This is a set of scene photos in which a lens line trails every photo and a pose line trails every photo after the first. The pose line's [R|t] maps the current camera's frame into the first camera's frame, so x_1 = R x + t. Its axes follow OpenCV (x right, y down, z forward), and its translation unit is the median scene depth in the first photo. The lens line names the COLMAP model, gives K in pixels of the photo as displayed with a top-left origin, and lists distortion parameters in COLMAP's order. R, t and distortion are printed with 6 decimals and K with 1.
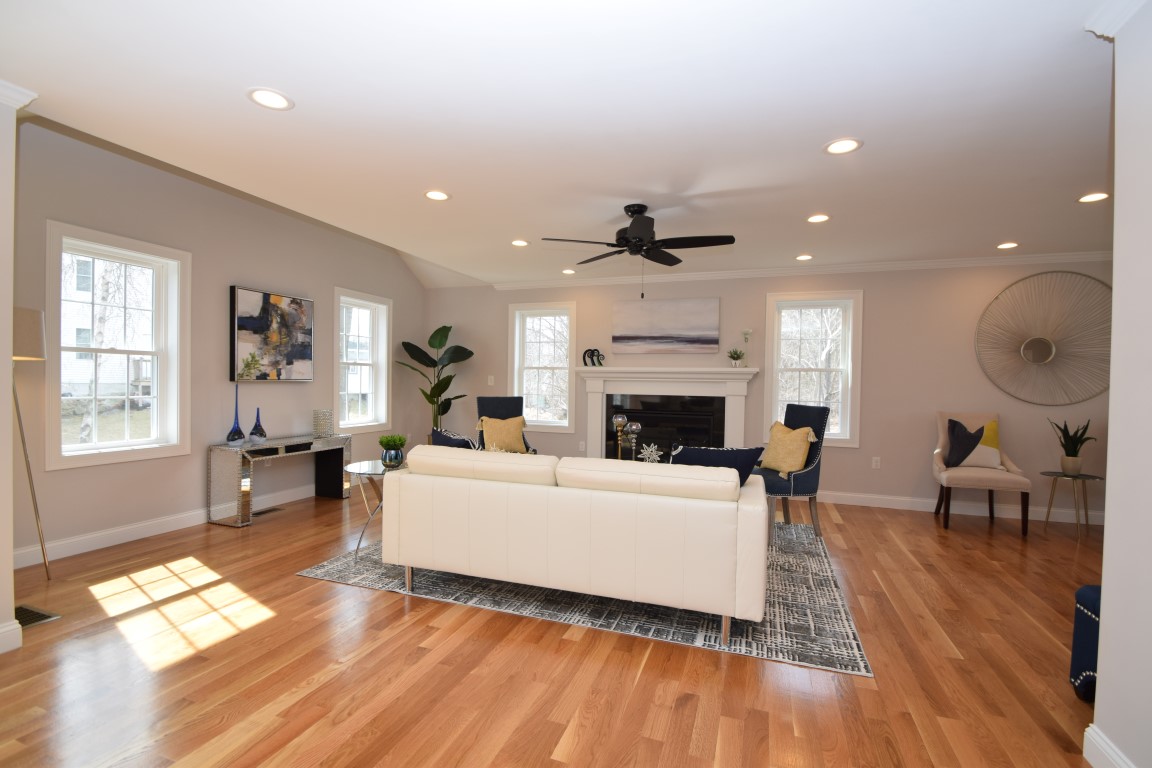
lens RADIAL K [[514.4, 0, 577.5], [0, 514.4, 390.6], [0, 0, 1]] dist [0.011616, -0.016662]
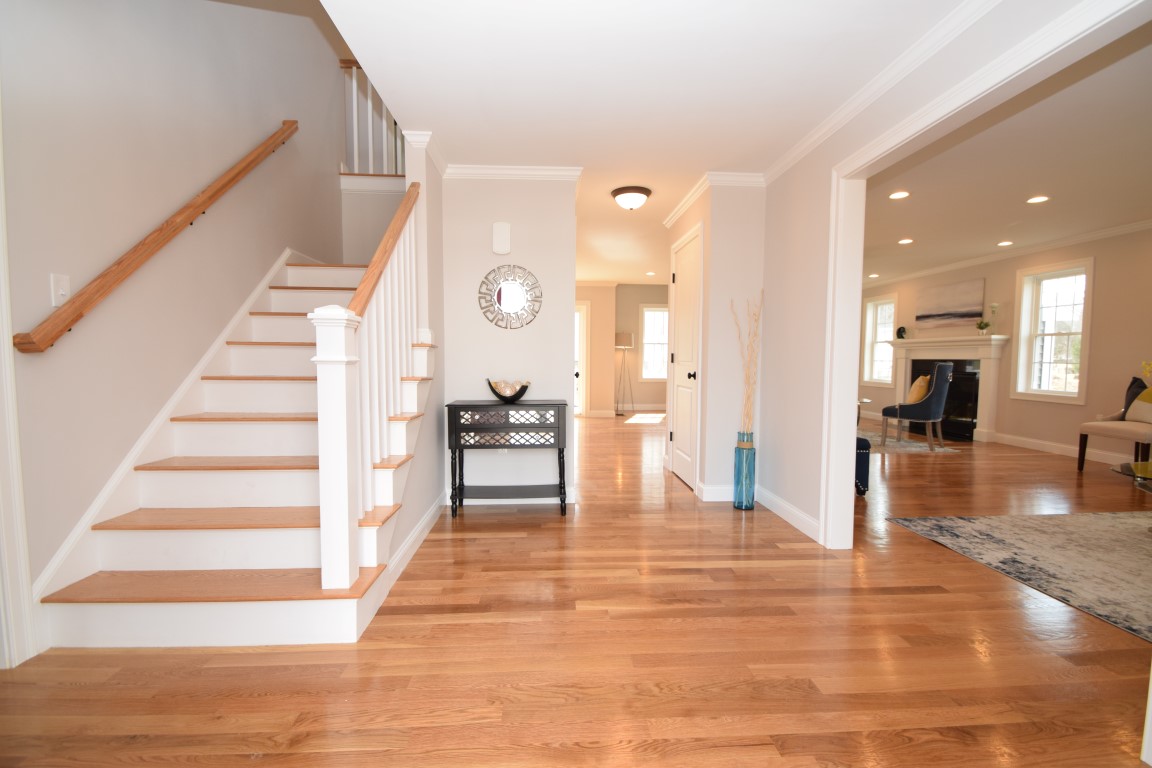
lens RADIAL K [[505.6, 0, 555.0], [0, 505.6, 387.6], [0, 0, 1]] dist [-0.003393, -0.000805]
pose [[0.341794, 0.040780, -0.938890, 1.281091], [-0.013771, 0.999168, 0.038385, 0.054651], [0.939674, -0.000190, 0.342071, -0.427720]]
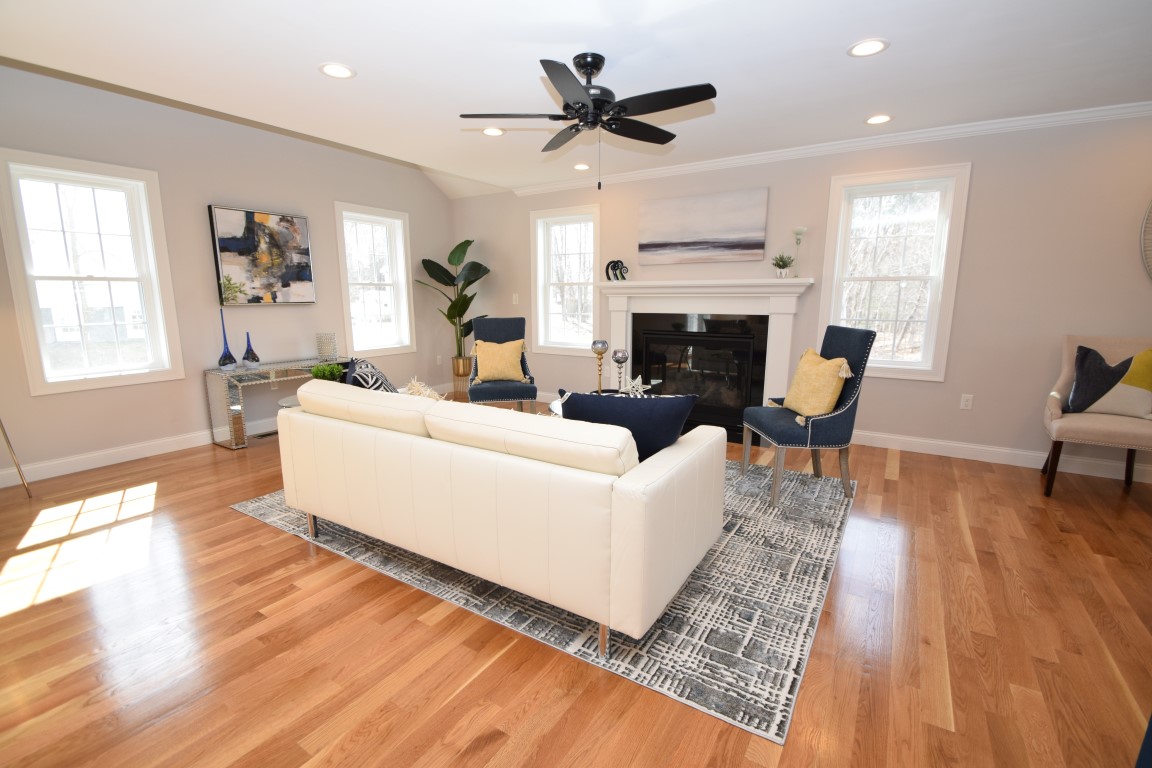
lens RADIAL K [[507.9, 0, 577.6], [0, 507.9, 389.0], [0, 0, 1]] dist [0.014152, -0.017272]
pose [[0.975175, 0.022765, -0.220263, 0.207303], [0.013146, 0.986995, 0.160213, -0.007040], [0.221046, -0.159132, 0.962193, 0.171679]]
